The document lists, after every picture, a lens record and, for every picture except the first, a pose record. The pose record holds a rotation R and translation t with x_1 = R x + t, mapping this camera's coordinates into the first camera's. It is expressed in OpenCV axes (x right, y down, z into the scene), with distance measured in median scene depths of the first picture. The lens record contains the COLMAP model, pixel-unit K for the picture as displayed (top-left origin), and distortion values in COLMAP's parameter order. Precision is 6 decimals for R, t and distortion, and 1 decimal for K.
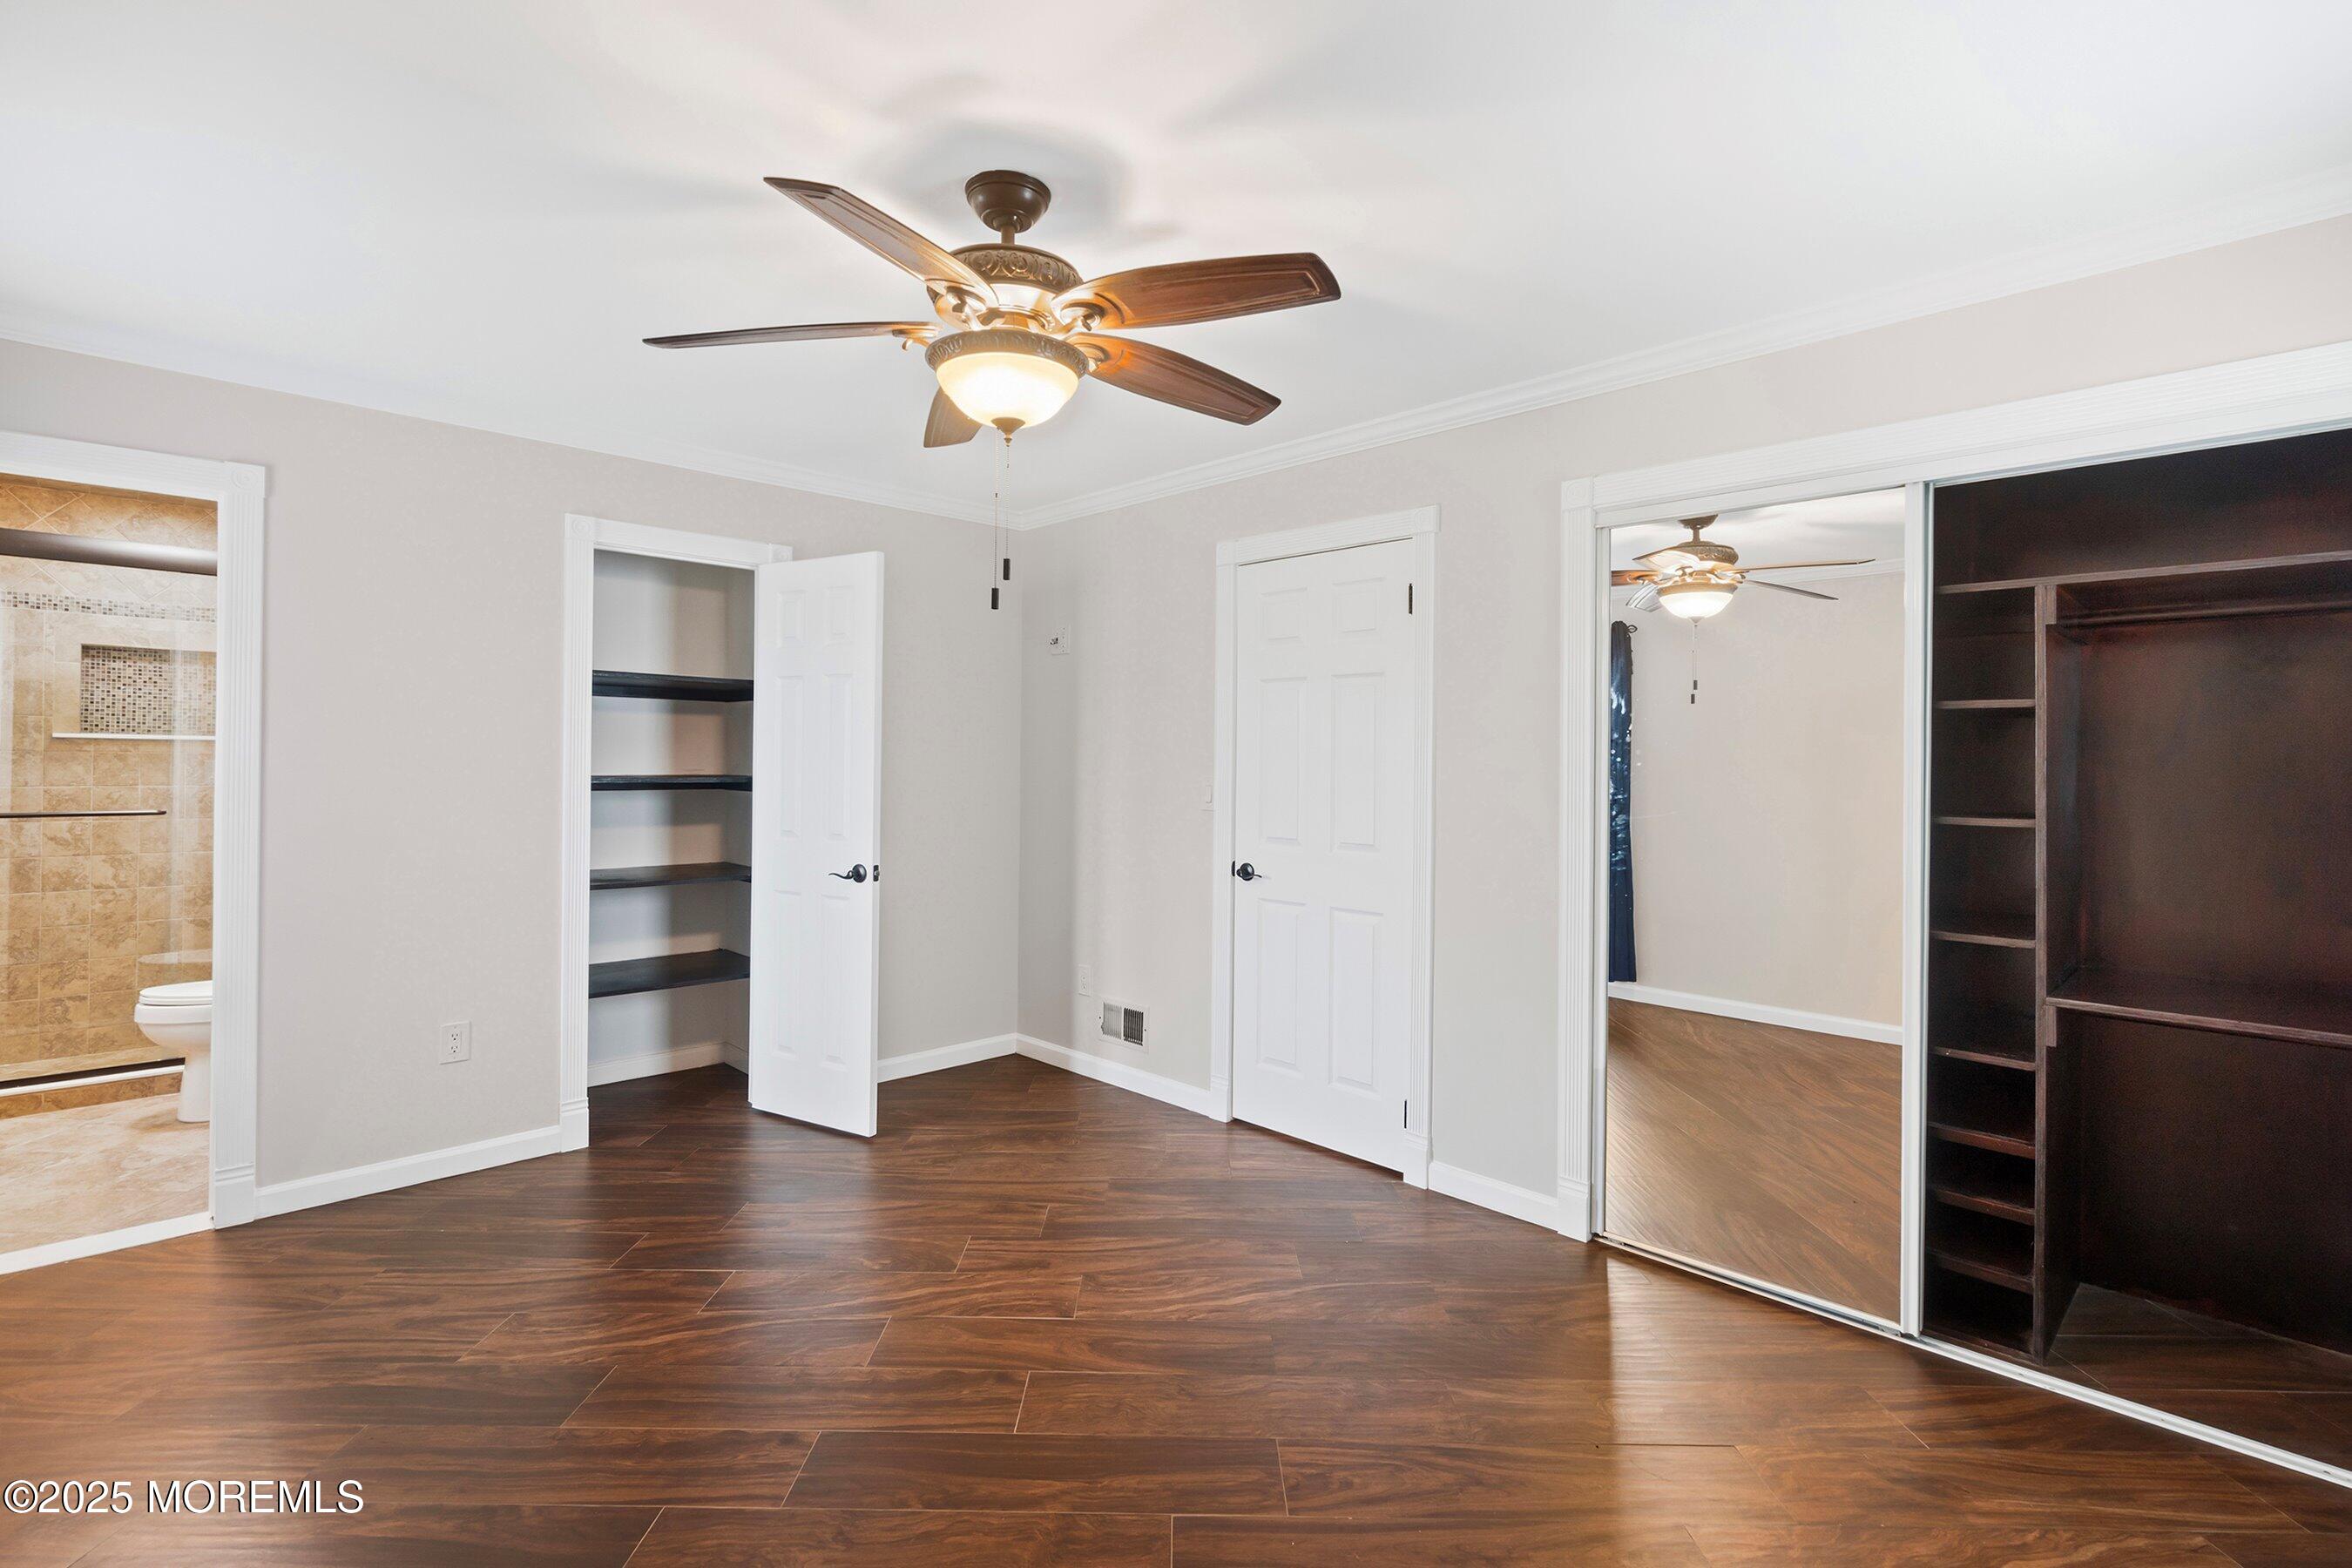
lens RADIAL K [[1089.0, 0, 1178.9], [0, 1089.0, 763.4], [0, 0, 1]] dist [-0.000838, 0.000305]
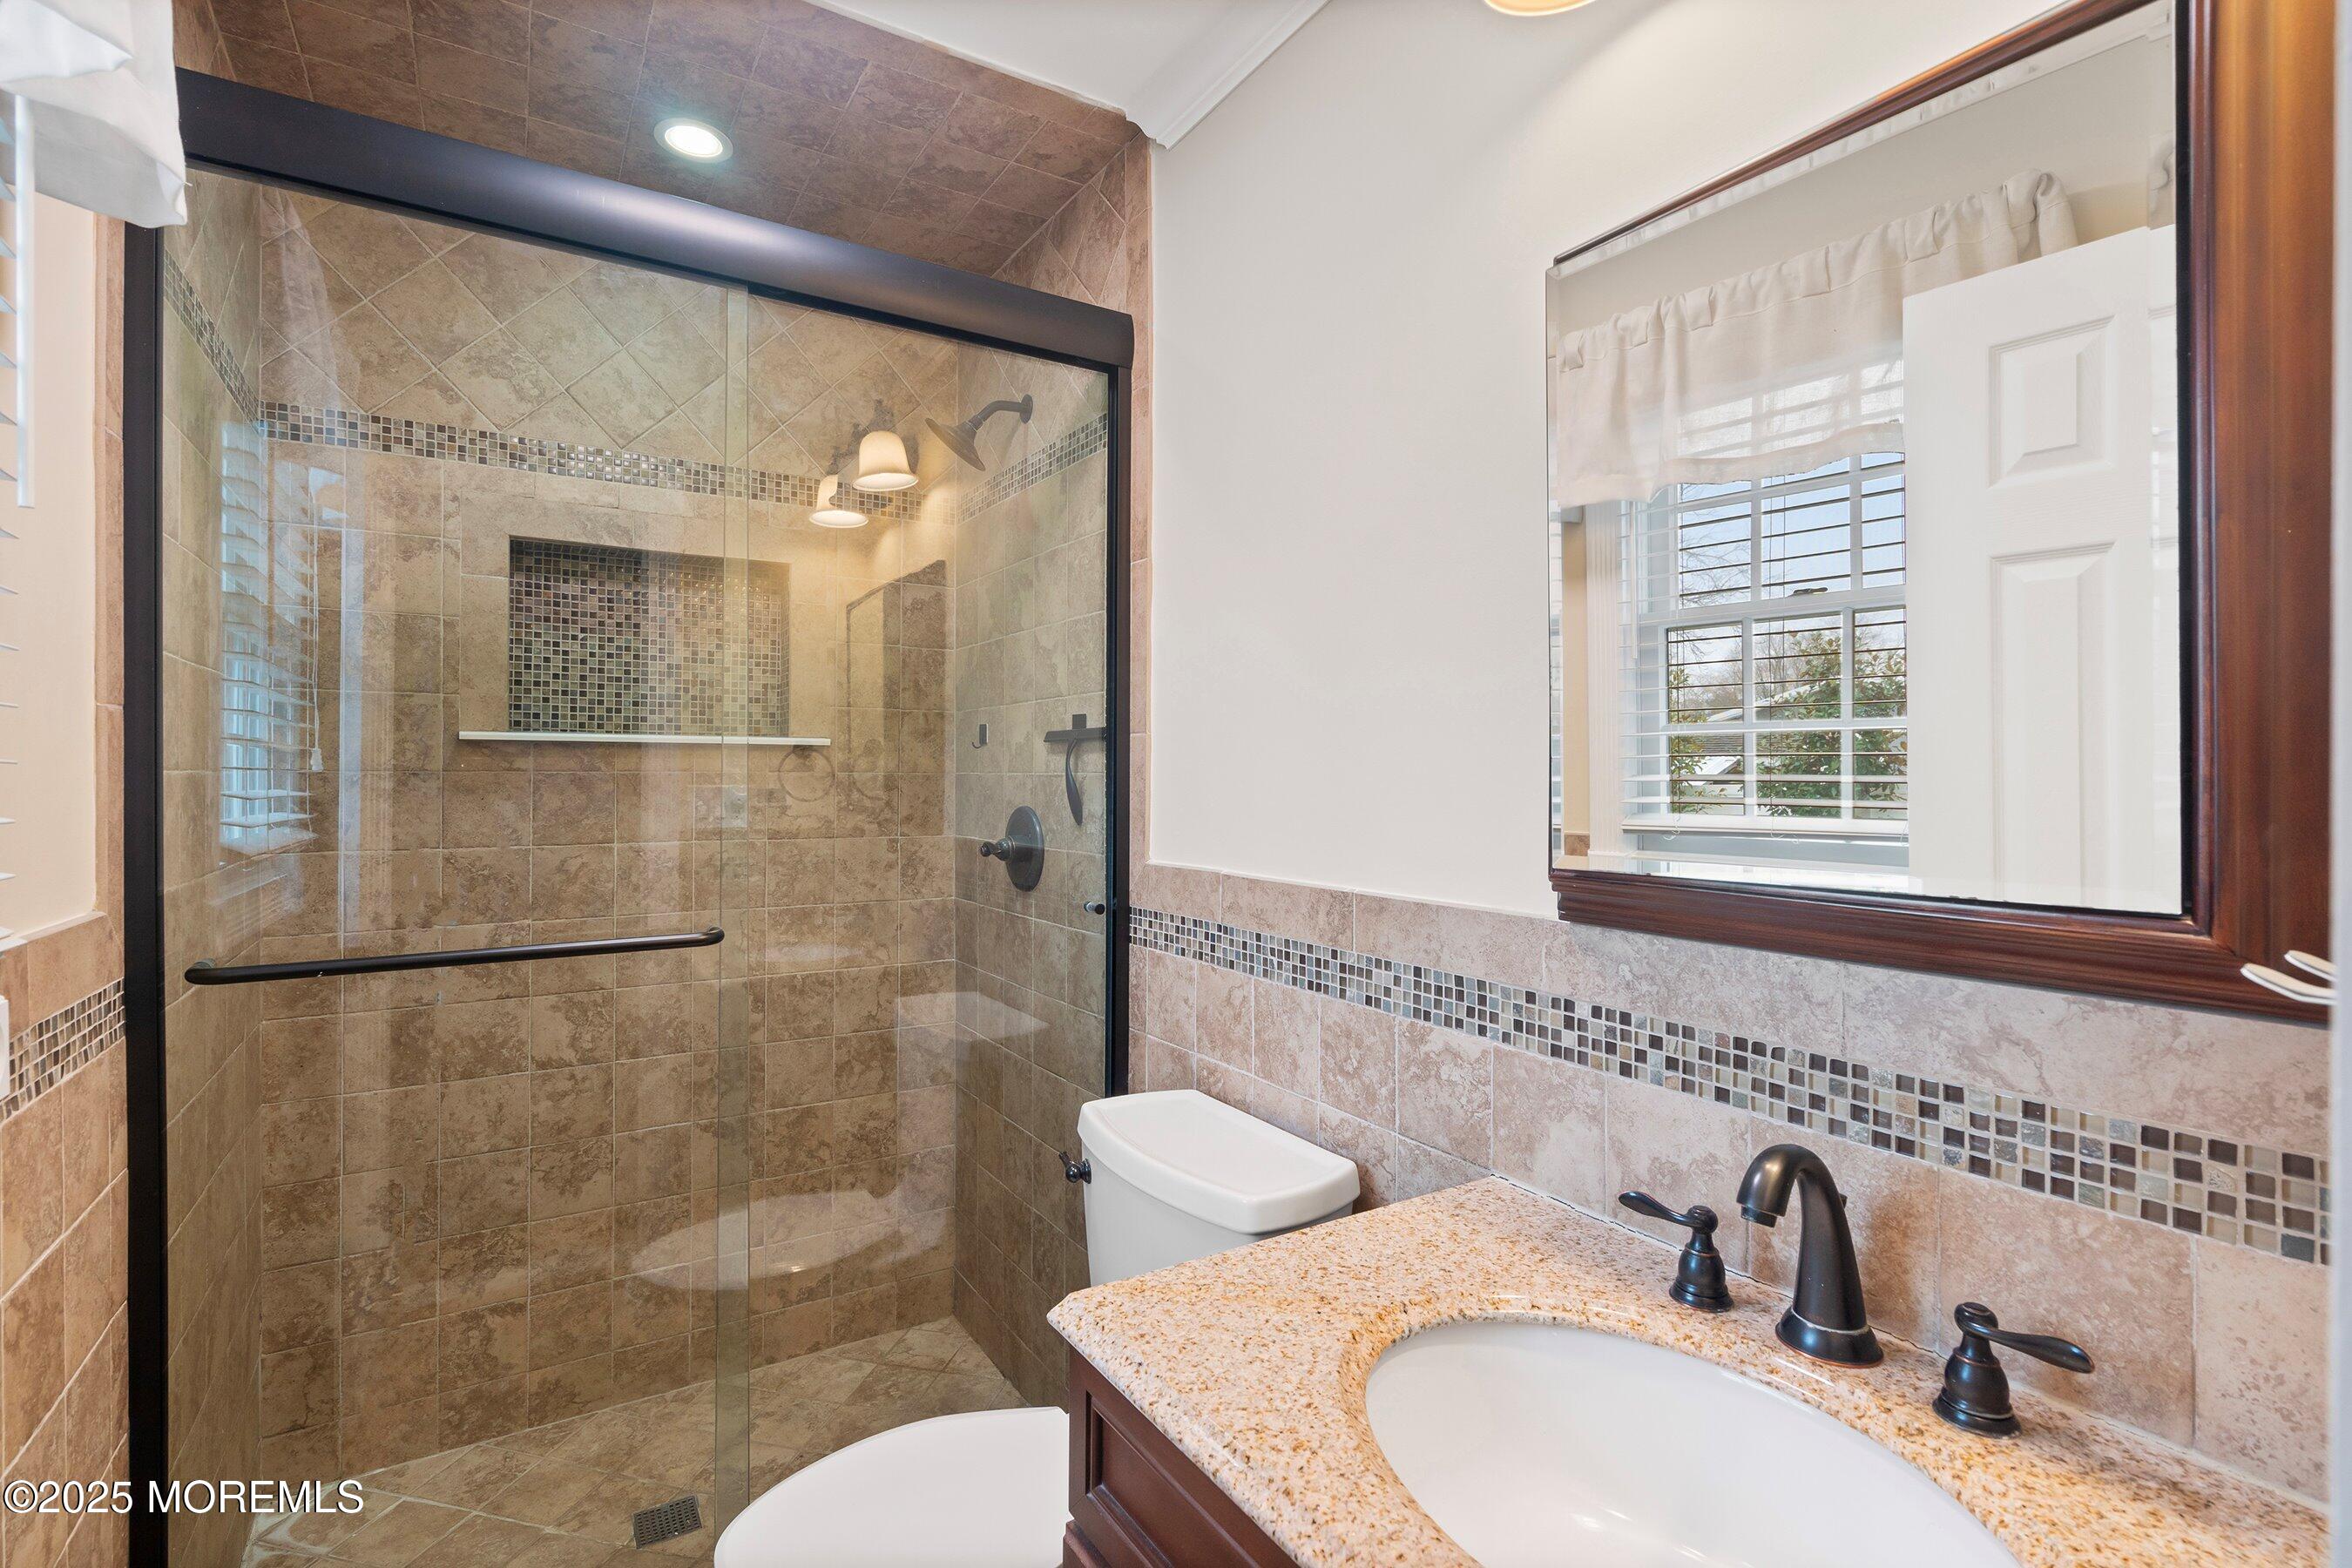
lens RADIAL K [[1089.0, 0, 1178.9], [0, 1089.0, 763.4], [0, 0, 1]] dist [-0.000838, 0.000305]
pose [[0.974641, -0.009650, -0.223567, -0.631261], [0.009221, 0.999953, -0.002963, -0.010284], [0.223585, 0.000827, 0.974684, 0.615367]]
